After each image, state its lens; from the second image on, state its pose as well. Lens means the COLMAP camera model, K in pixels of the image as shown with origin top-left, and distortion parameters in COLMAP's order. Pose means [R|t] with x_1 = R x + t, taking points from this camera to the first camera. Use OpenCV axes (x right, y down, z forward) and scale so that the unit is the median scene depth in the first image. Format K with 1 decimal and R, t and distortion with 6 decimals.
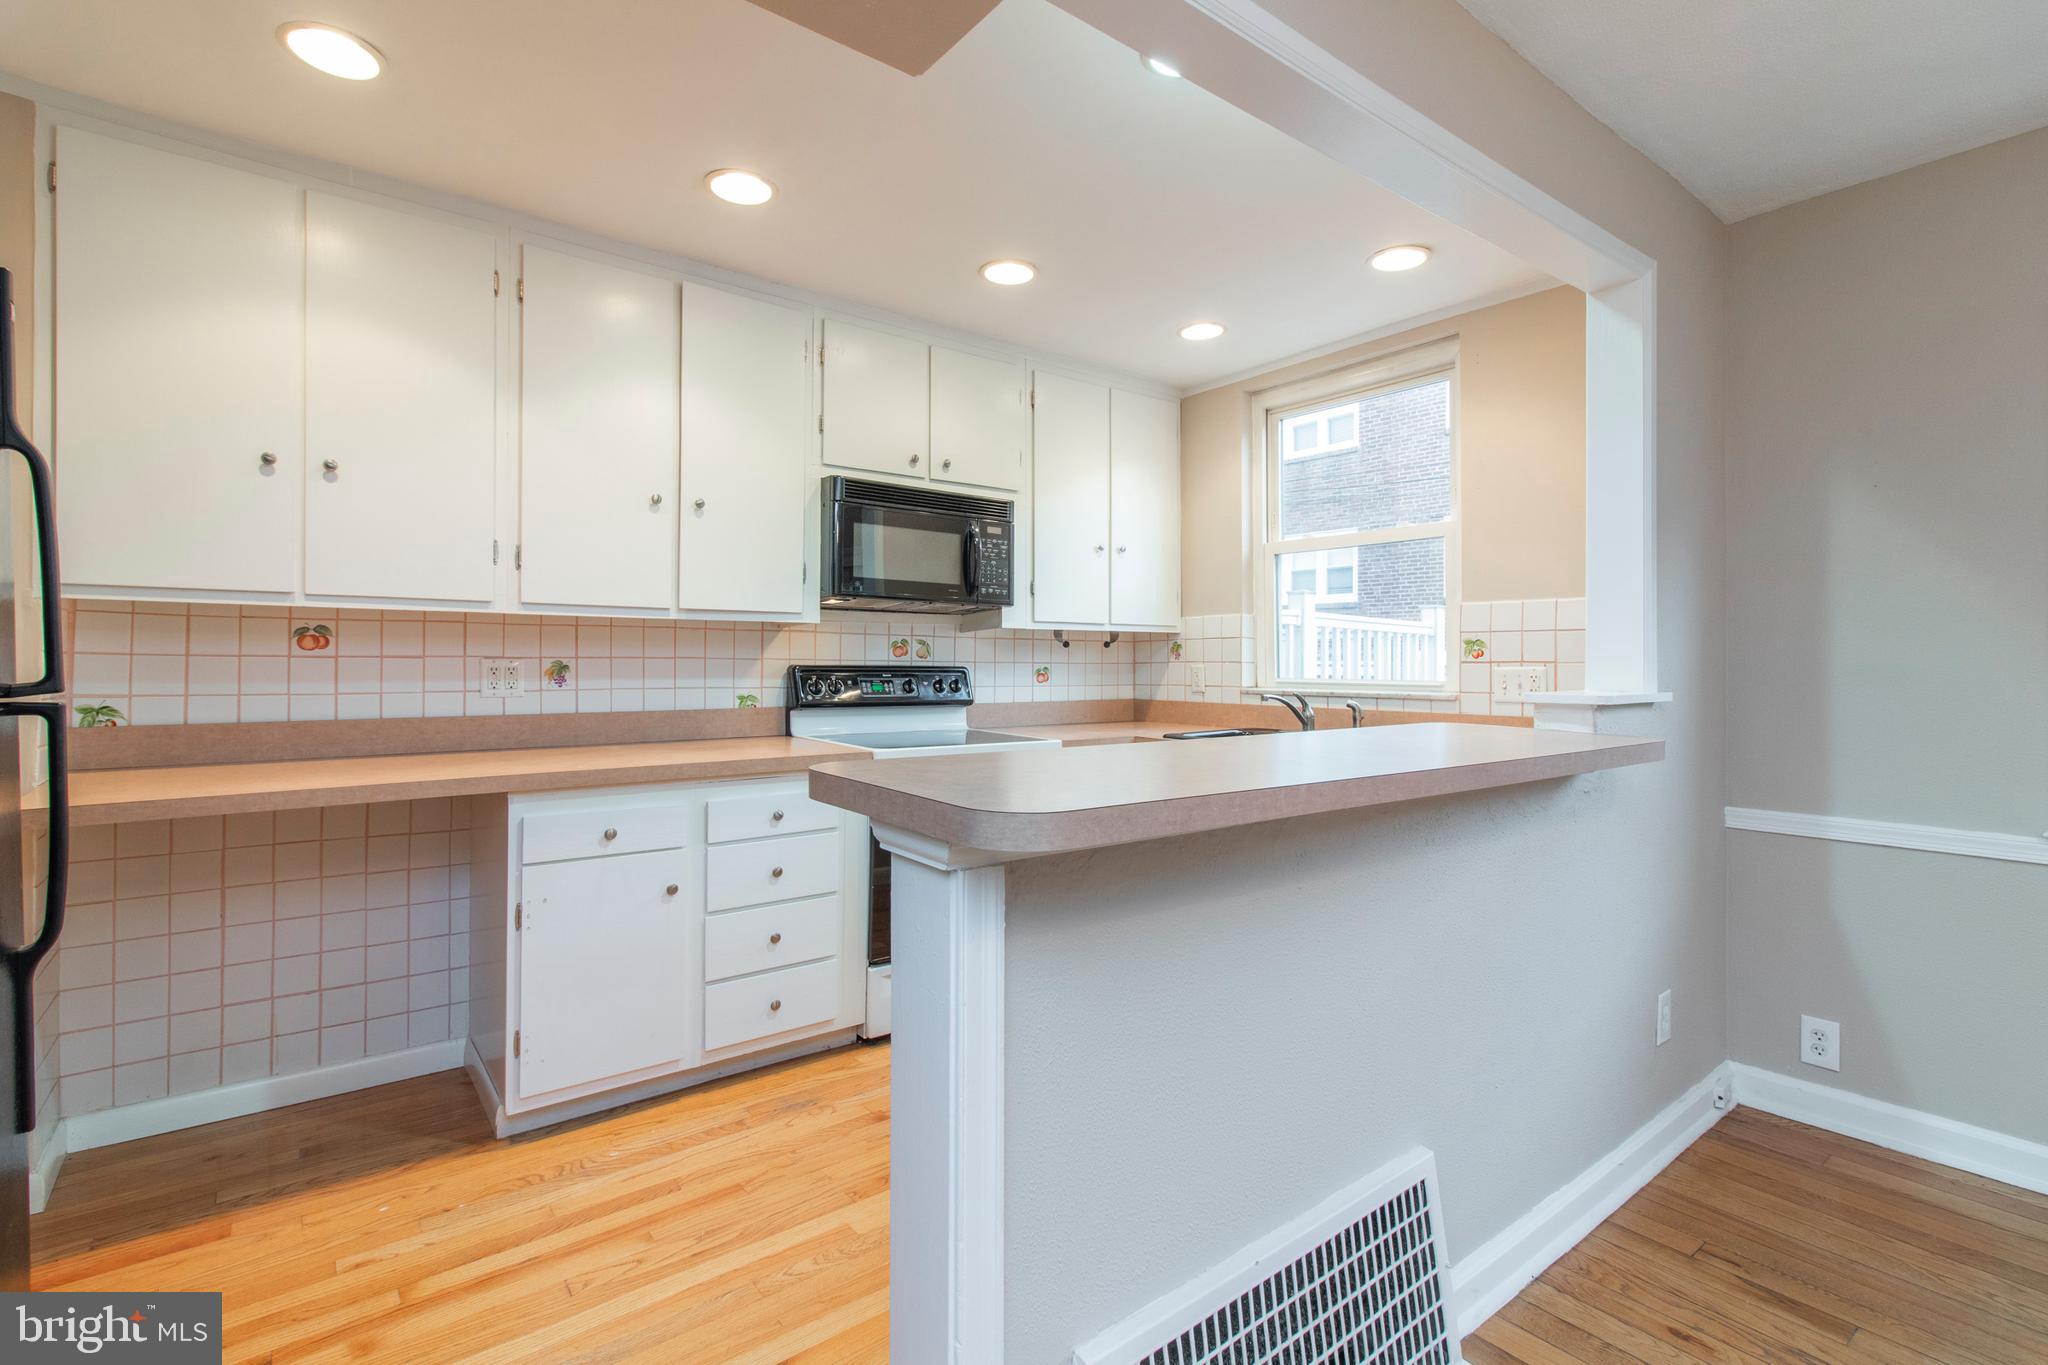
lens RADIAL K [[947.1, 0, 1035.9], [0, 947.1, 665.8], [0, 0, 1]] dist [0.007467, -0.000308]
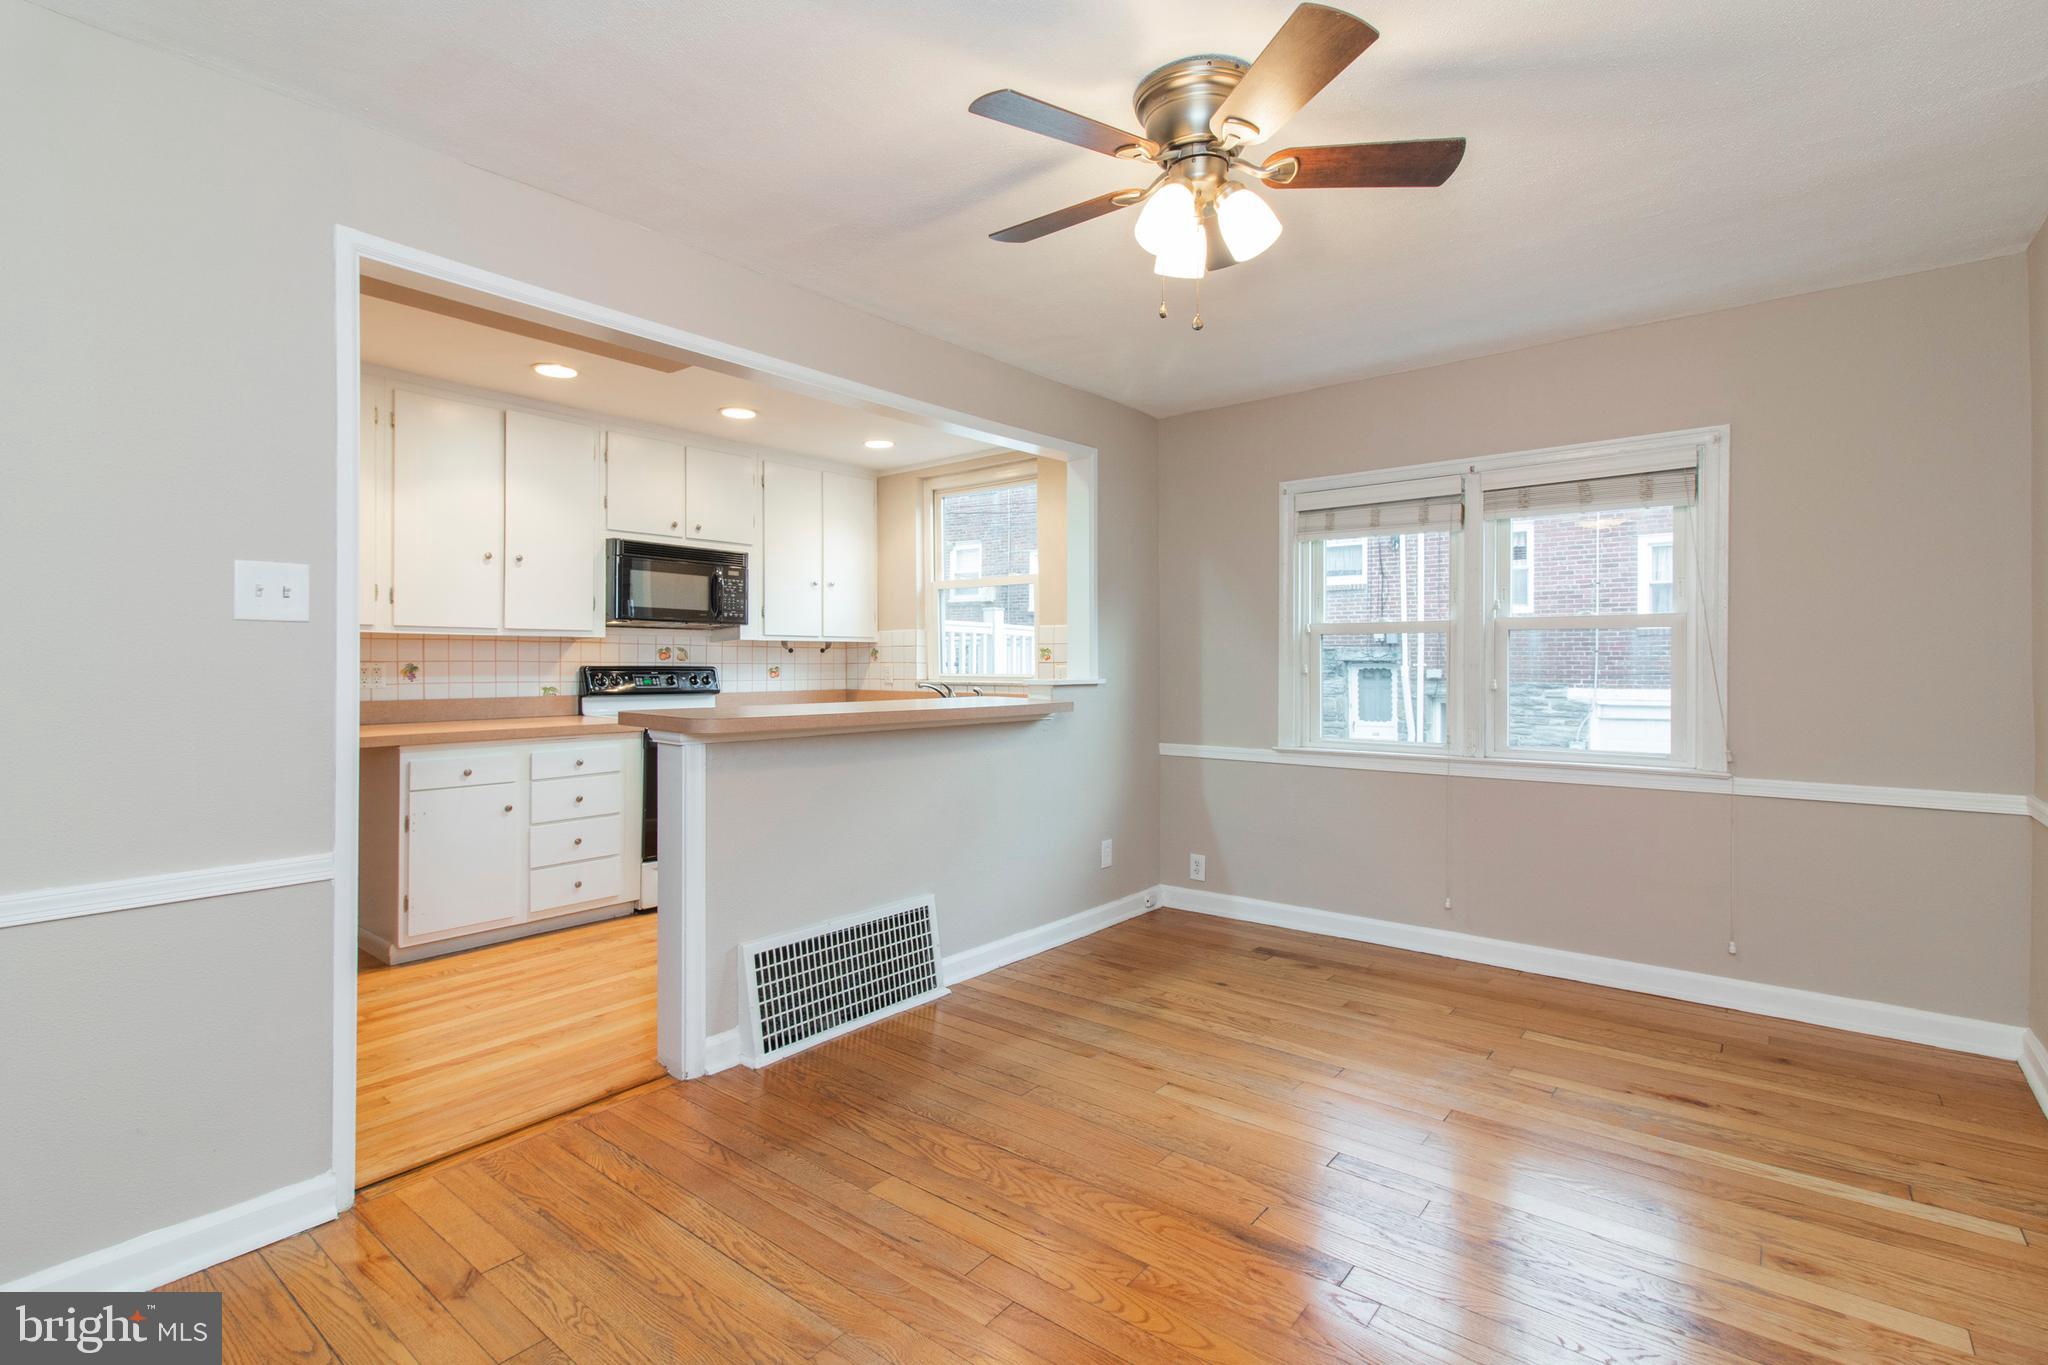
lens RADIAL K [[947.1, 0, 1065.5], [0, 947.1, 664.4], [0, 0, 1]] dist [0.007467, -0.000308]
pose [[0.968021, -0.003295, 0.250848, 0.096173], [0.003502, 0.999994, -0.000376, 0.000056], [-0.250845, 0.001243, 0.968026, -0.618151]]
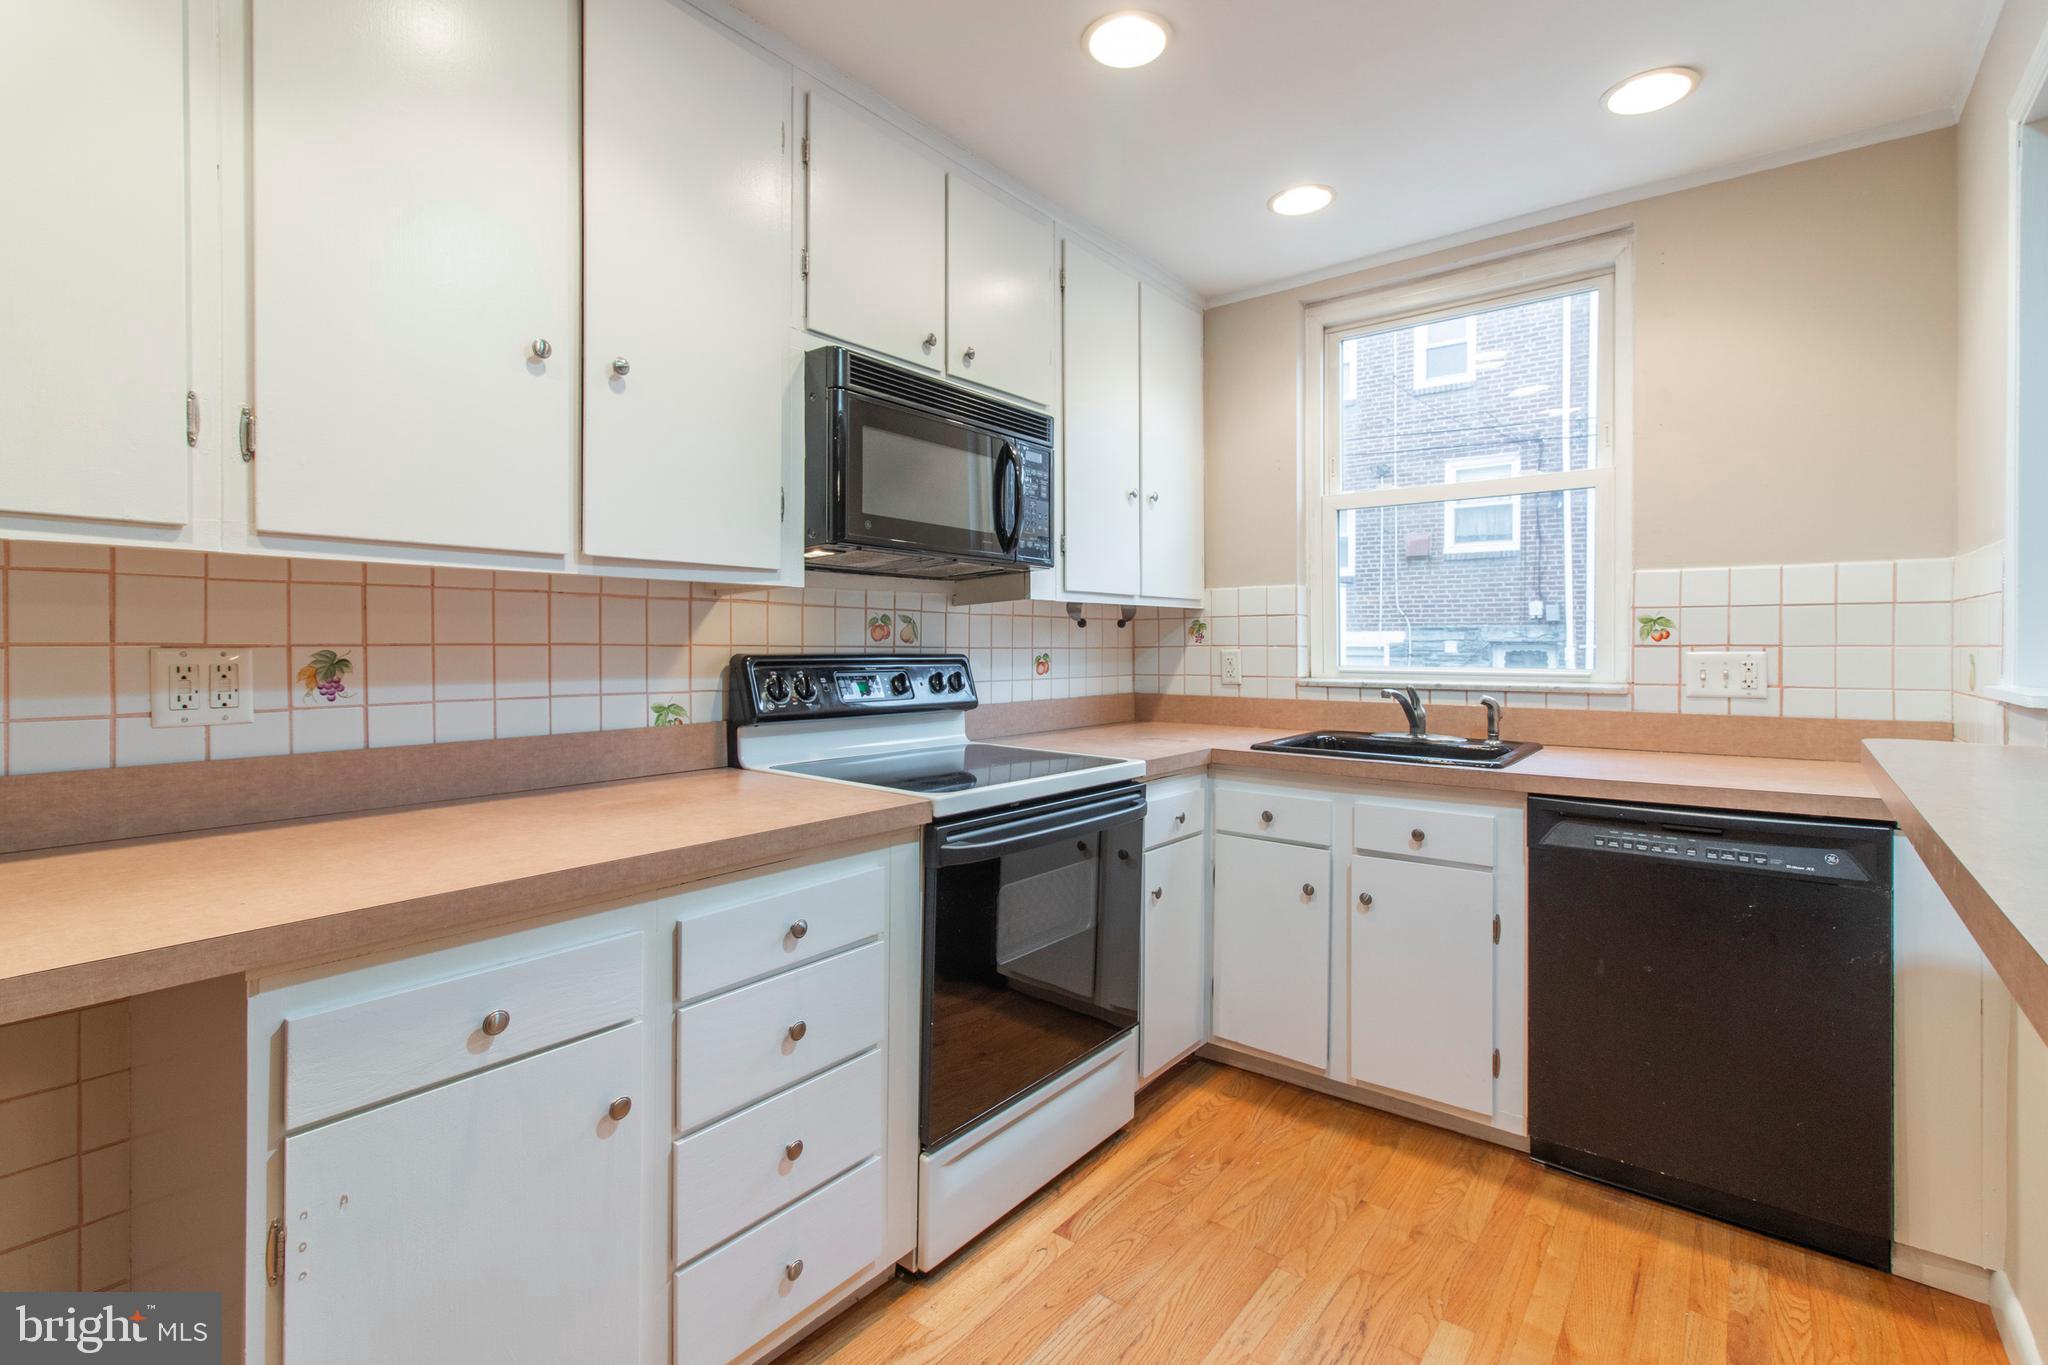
lens RADIAL K [[947.1, 0, 1039.8], [0, 947.1, 653.4], [0, 0, 1]] dist [0.007467, -0.000308]
pose [[0.971630, -0.005866, 0.236431, -0.229422], [0.004104, 0.999960, 0.007943, -0.006215], [-0.236469, -0.006747, 0.971616, 0.371291]]
